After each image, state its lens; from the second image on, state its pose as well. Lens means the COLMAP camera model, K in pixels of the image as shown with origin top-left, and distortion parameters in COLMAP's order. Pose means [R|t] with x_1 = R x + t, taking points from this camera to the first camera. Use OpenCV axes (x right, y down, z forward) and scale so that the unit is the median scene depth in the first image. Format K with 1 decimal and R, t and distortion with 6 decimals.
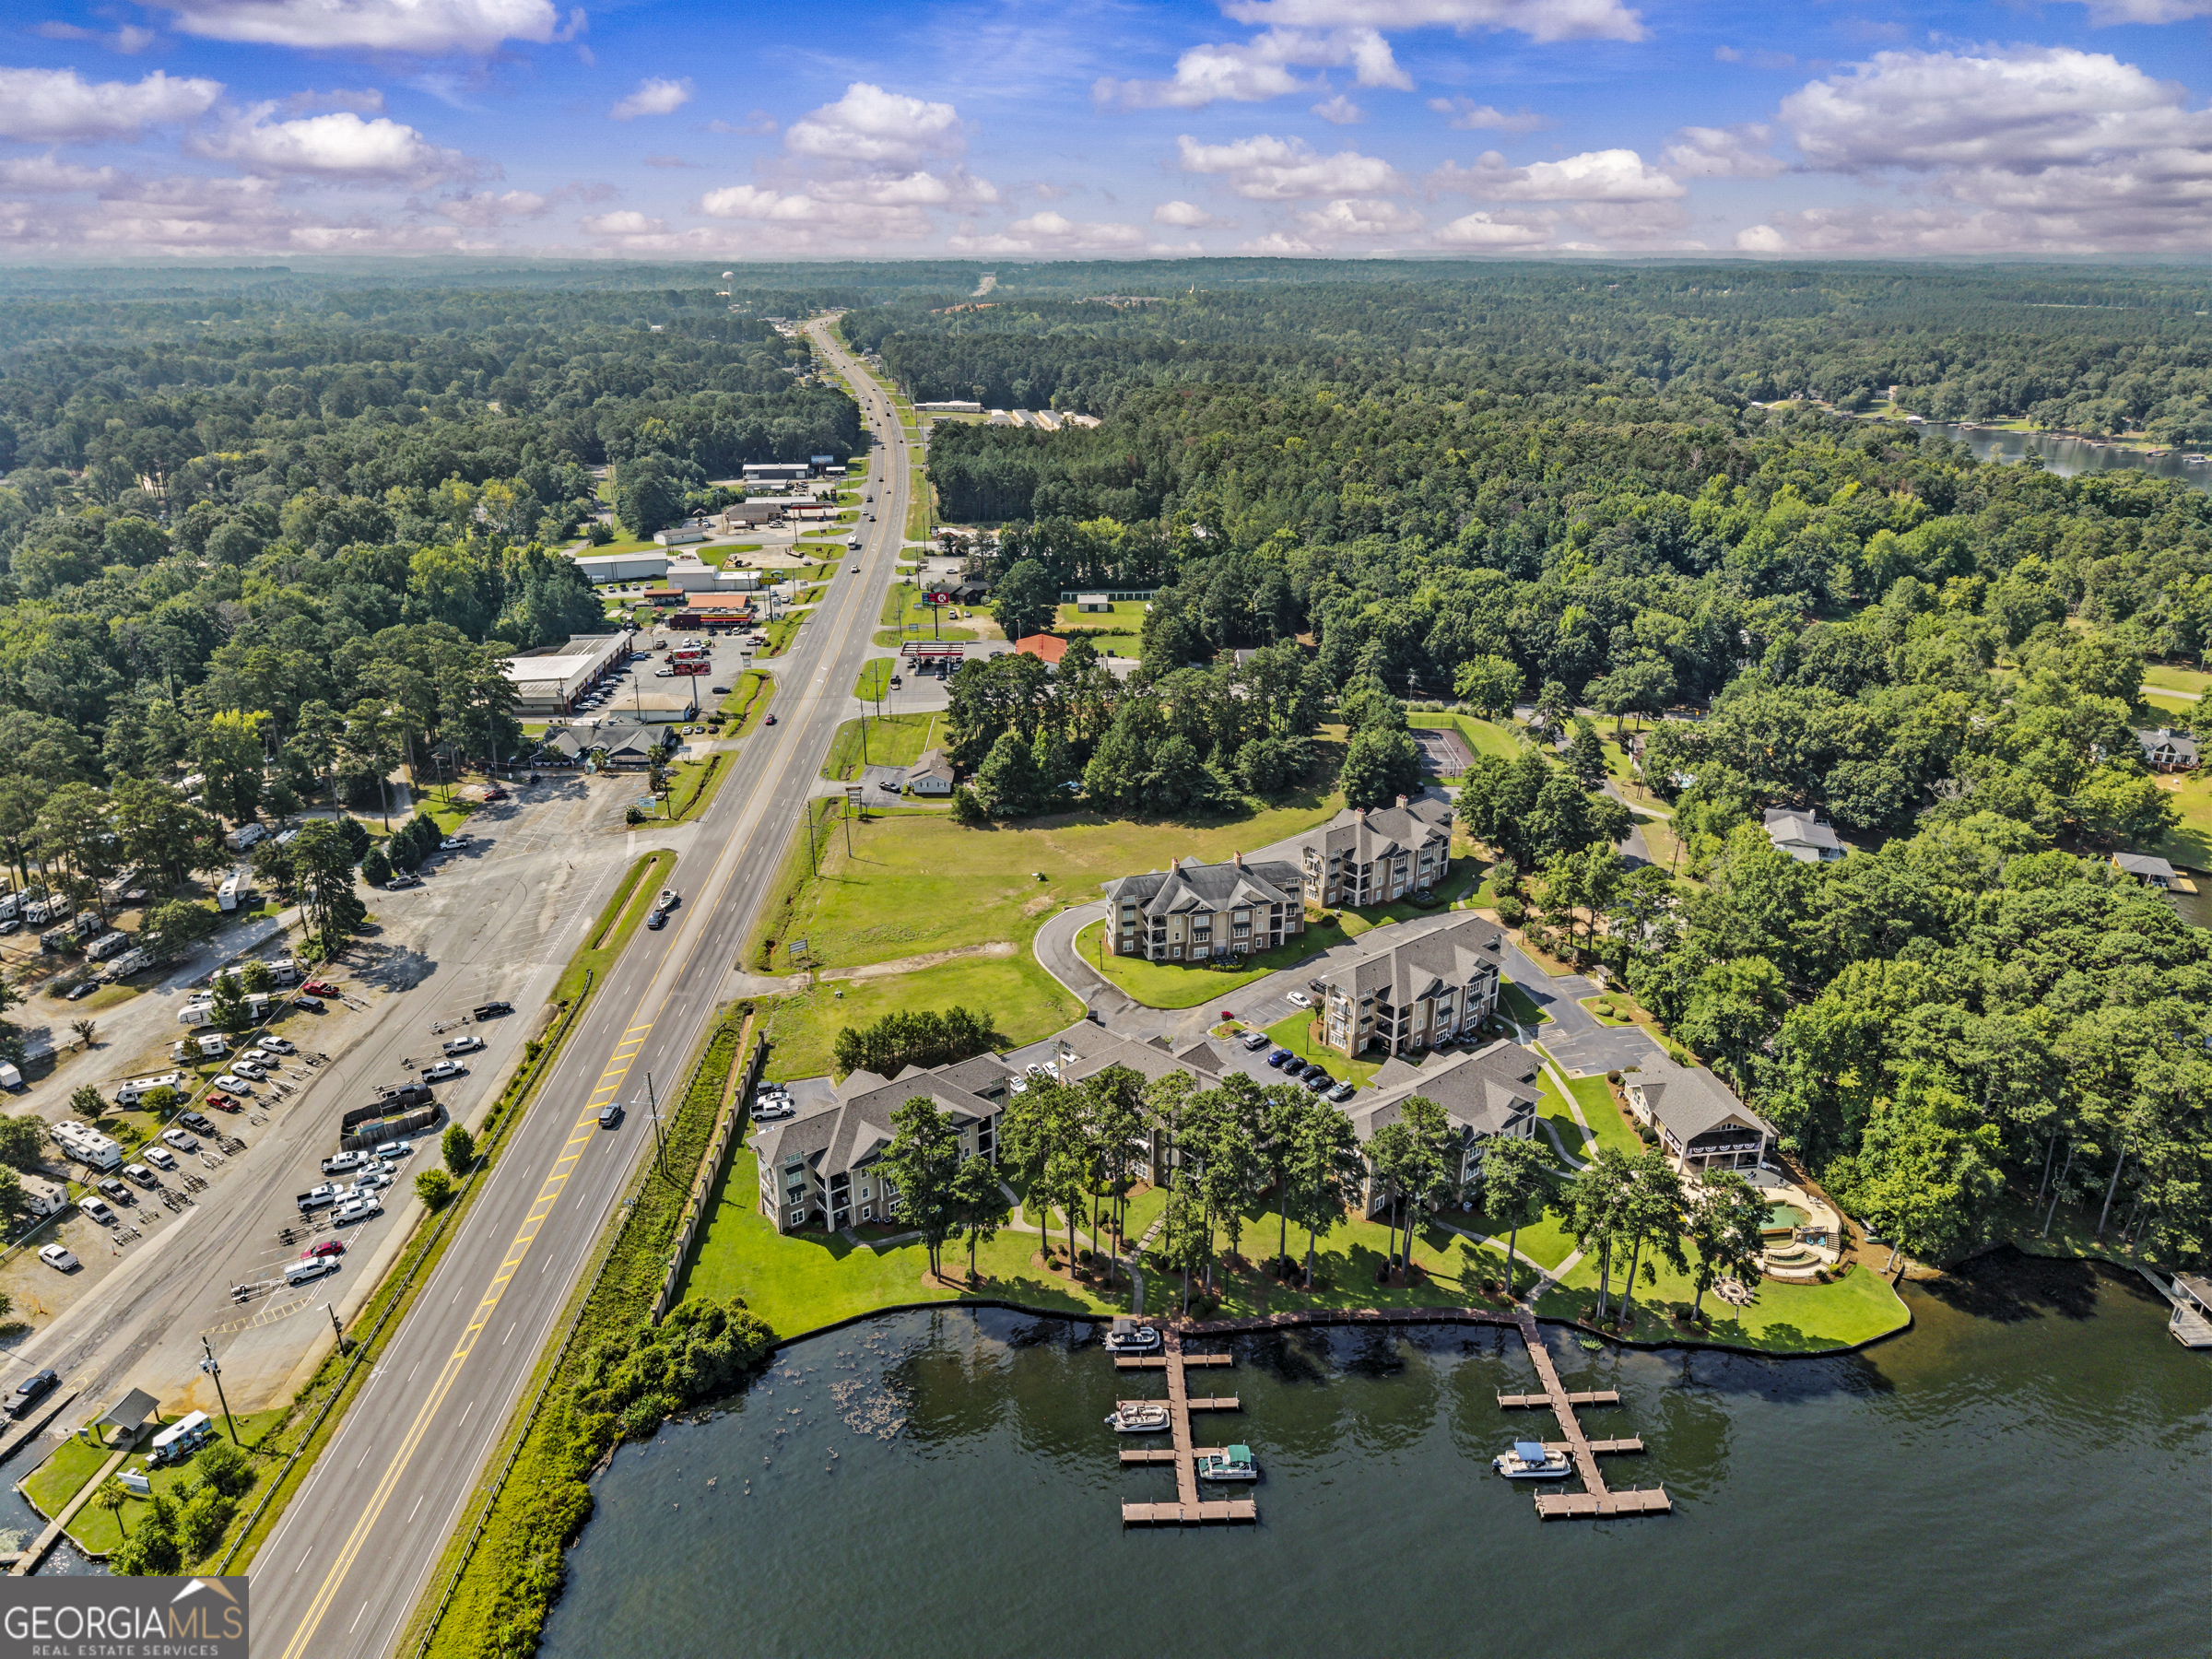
lens RADIAL K [[1415.4, 0, 1106.0], [0, 1415.4, 829.5], [0, 0, 1]] dist [0.006660, -0.000265]
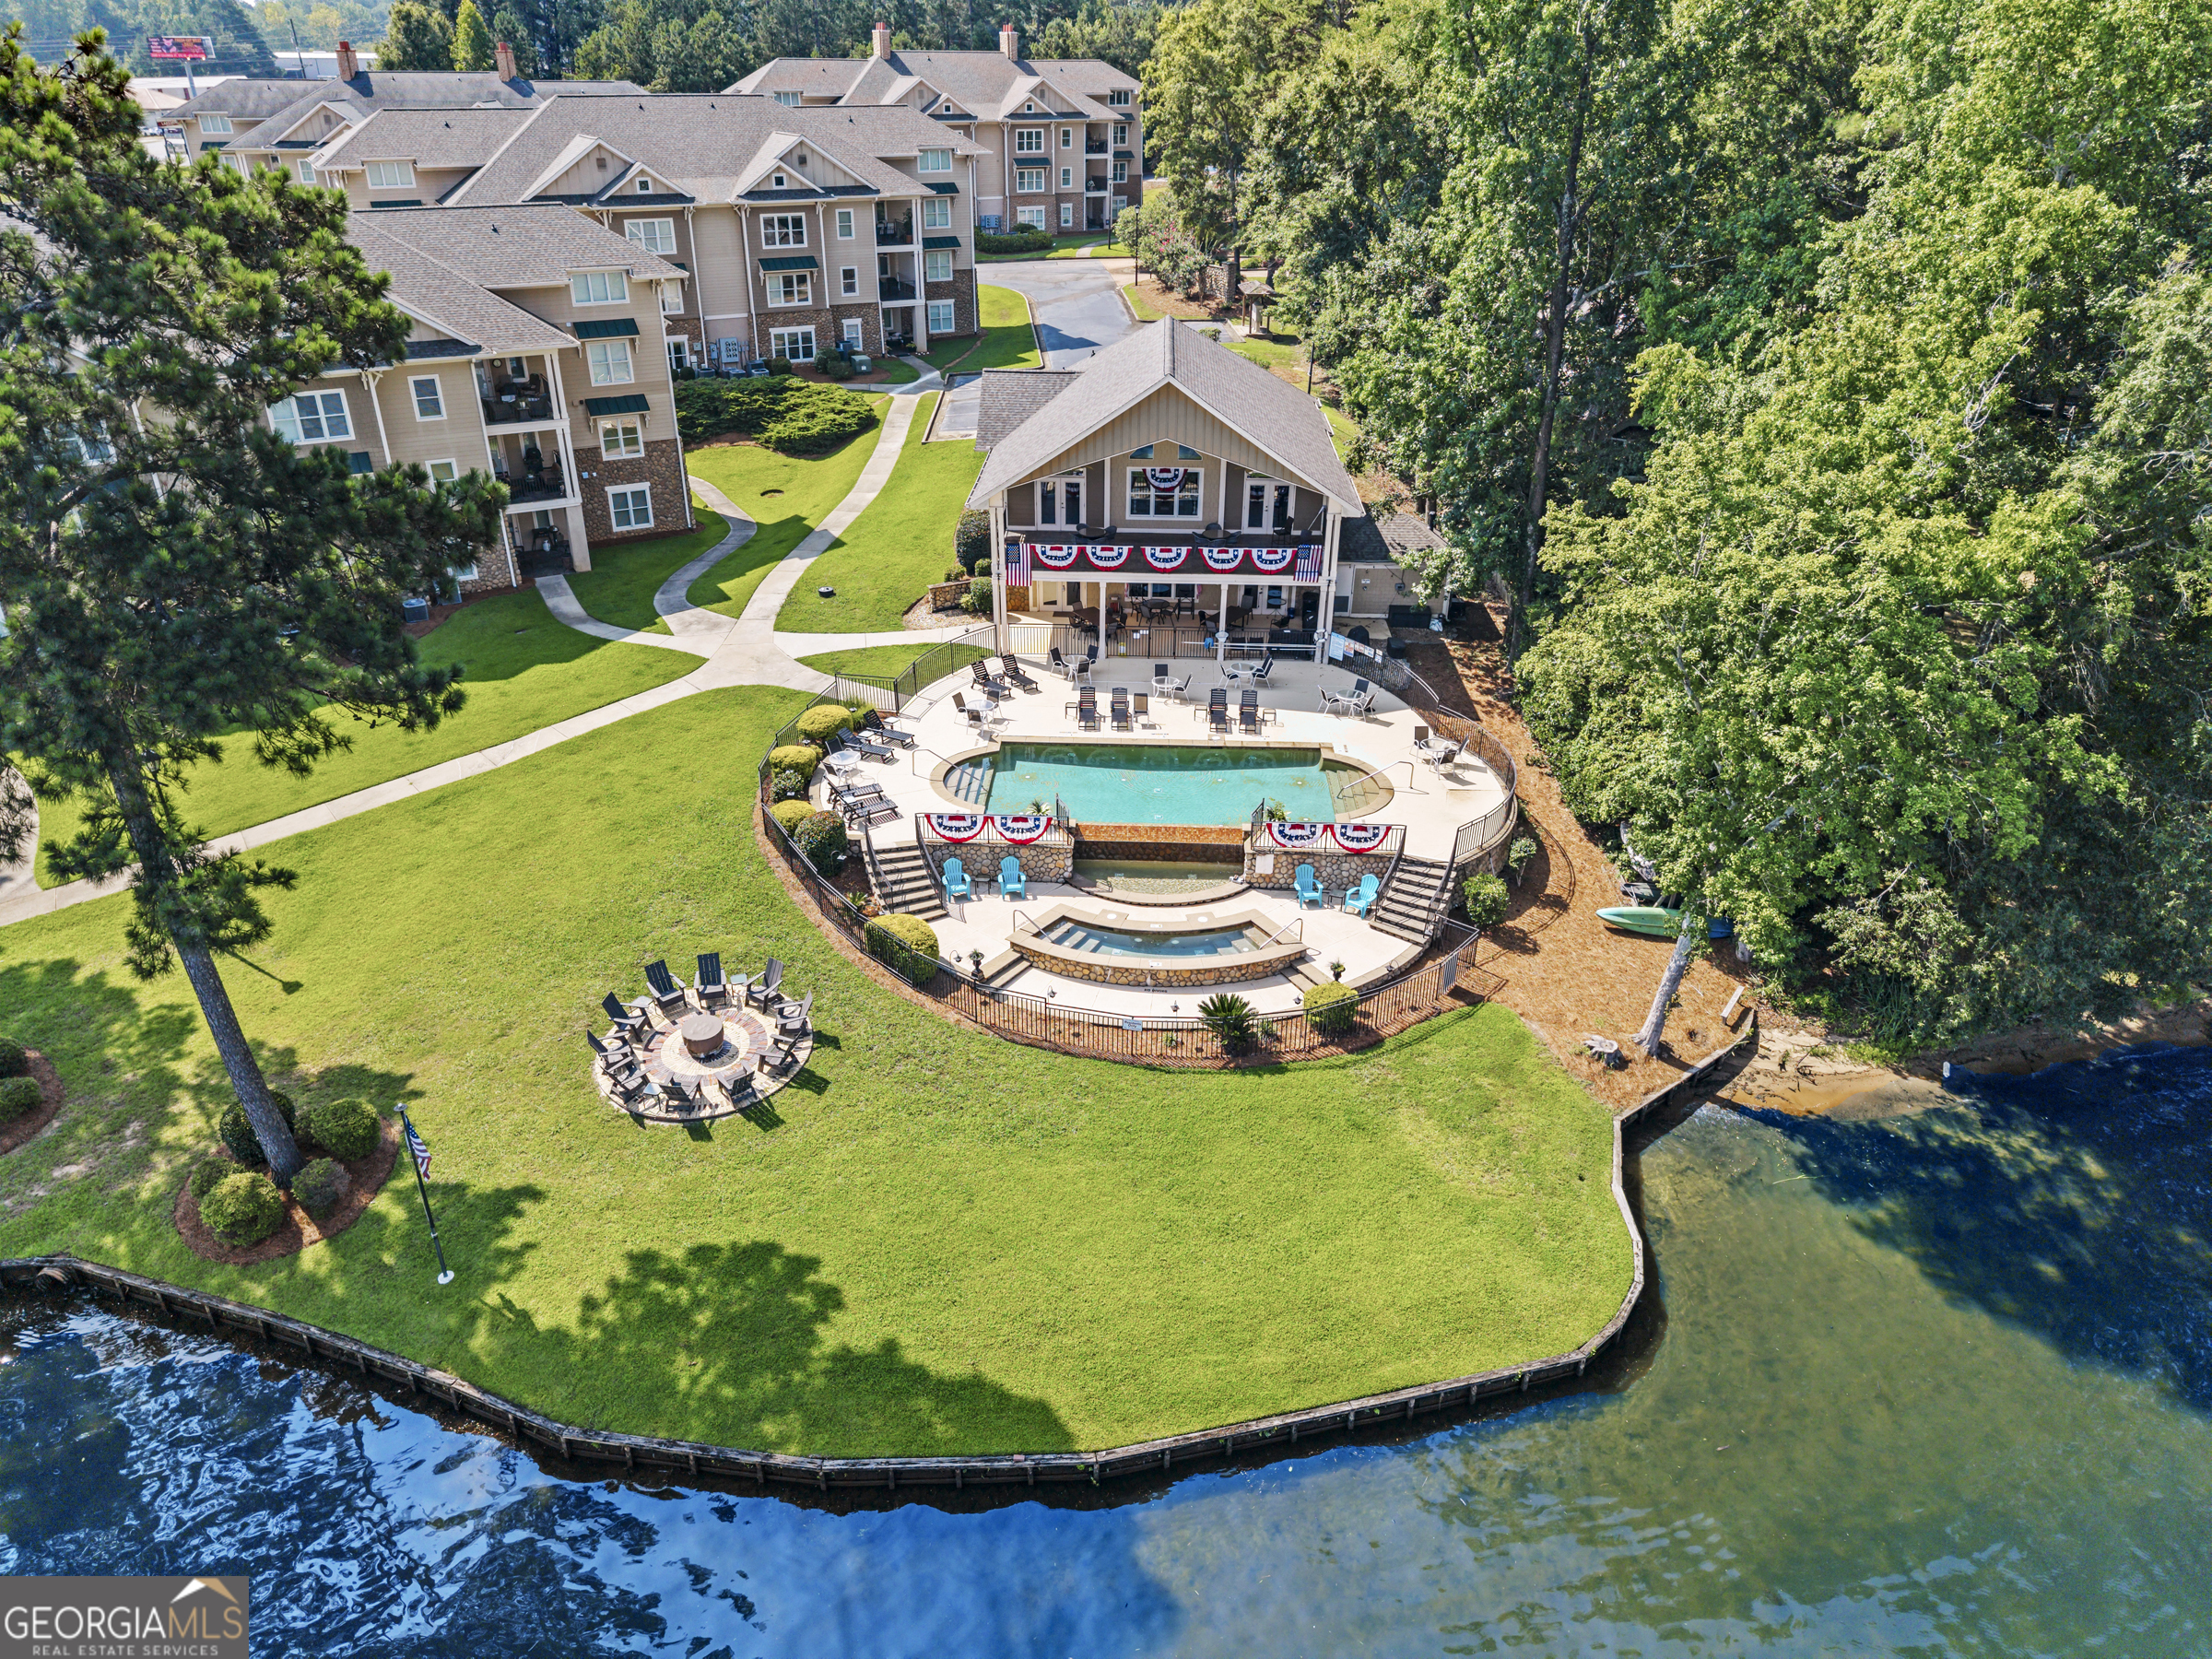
lens RADIAL K [[1415.4, 0, 1106.0], [0, 1415.4, 829.5], [0, 0, 1]] dist [0.006660, -0.000265]
pose [[0.985511, 0.087680, -0.145193, 0.477356], [-0.071073, 0.990719, 0.115863, 0.249750], [0.154004, -0.103865, 0.982596, 0.761040]]
